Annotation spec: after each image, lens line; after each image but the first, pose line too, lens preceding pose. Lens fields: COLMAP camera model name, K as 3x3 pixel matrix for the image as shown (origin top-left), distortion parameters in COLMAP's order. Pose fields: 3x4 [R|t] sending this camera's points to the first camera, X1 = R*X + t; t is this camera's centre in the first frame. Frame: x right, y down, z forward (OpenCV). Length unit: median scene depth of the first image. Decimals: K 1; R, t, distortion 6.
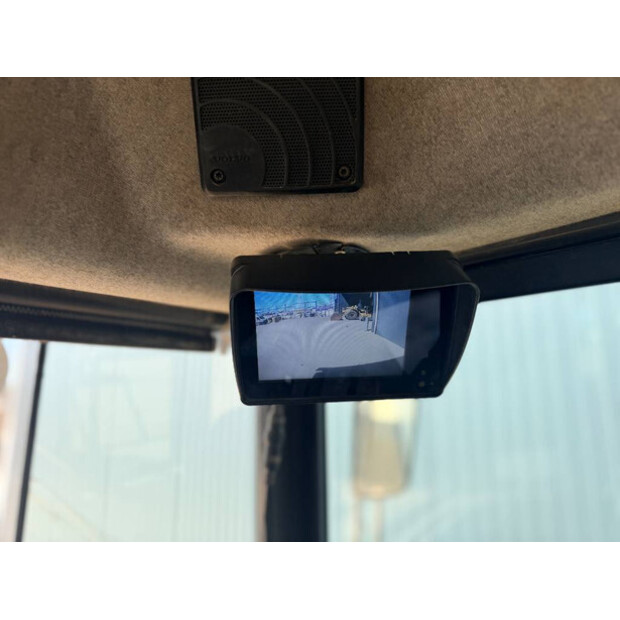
lens RADIAL K [[400.5, 0, 306.9], [0, 400.5, 313.5], [0, 0, 1]] dist [0.004455, -0.064236]
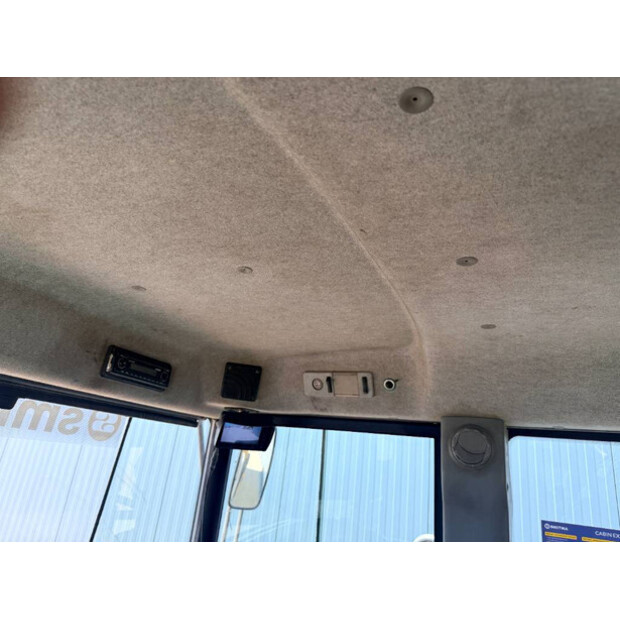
lens RADIAL K [[400.5, 0, 306.9], [0, 400.5, 313.5], [0, 0, 1]] dist [0.004455, -0.064236]
pose [[0.933253, 0.202228, 0.296888, -0.712114], [-0.155723, 0.972543, -0.172948, -0.480046], [-0.323712, 0.115171, 0.939120, -2.924966]]
